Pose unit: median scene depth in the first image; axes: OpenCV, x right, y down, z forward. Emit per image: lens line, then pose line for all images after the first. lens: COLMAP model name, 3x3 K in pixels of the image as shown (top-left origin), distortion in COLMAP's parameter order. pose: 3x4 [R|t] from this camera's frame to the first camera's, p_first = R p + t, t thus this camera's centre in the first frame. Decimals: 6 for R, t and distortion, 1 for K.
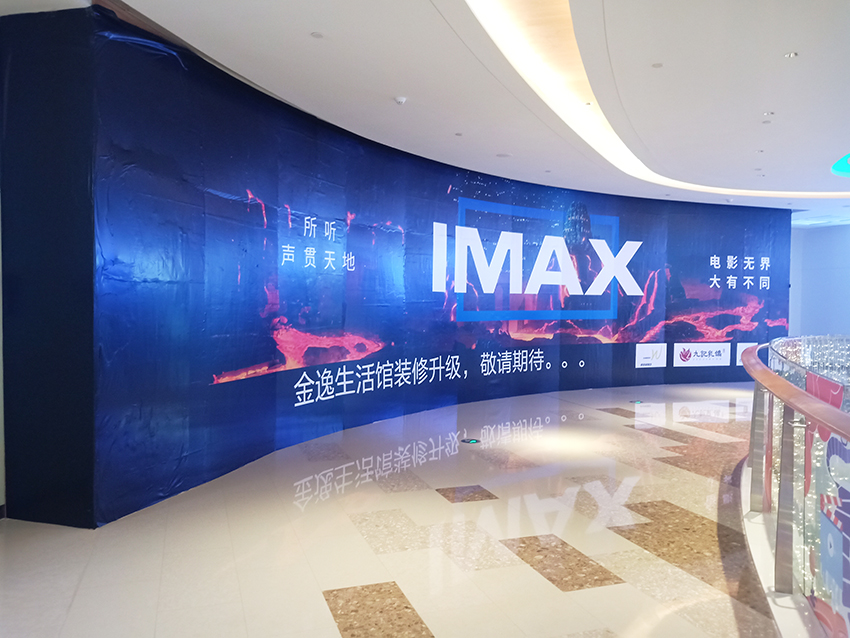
lens RADIAL K [[673.7, 0, 424.9], [0, 673.7, 319.9], [0, 0, 1]] dist [-0.006779, -0.012684]
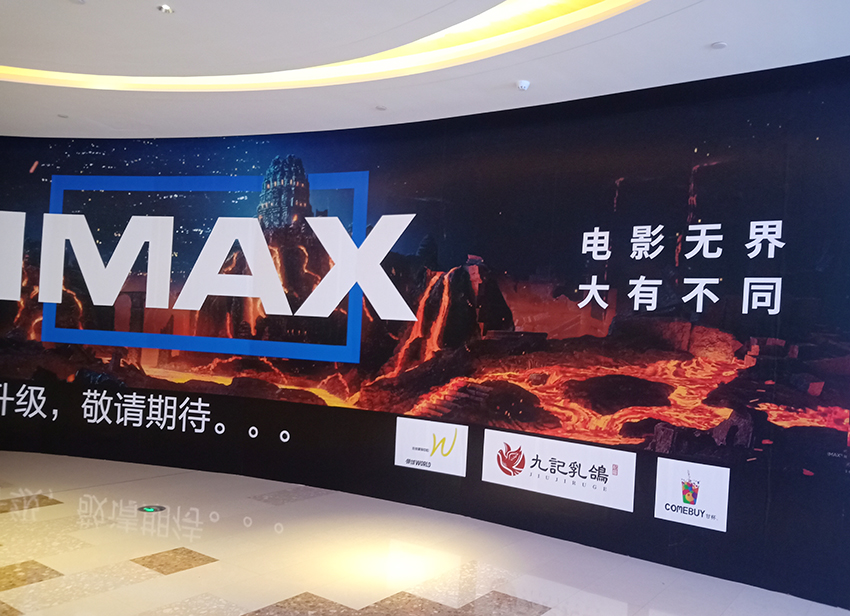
lens RADIAL K [[695.7, 0, 489.4], [0, 695.7, 331.6], [0, 0, 1]] dist [0.034200, -0.054783]
pose [[0.606038, 0.022167, -0.795127, 0.796252], [-0.073633, 0.996883, -0.028331, -0.018818], [0.792020, 0.075717, 0.605781, 0.765095]]
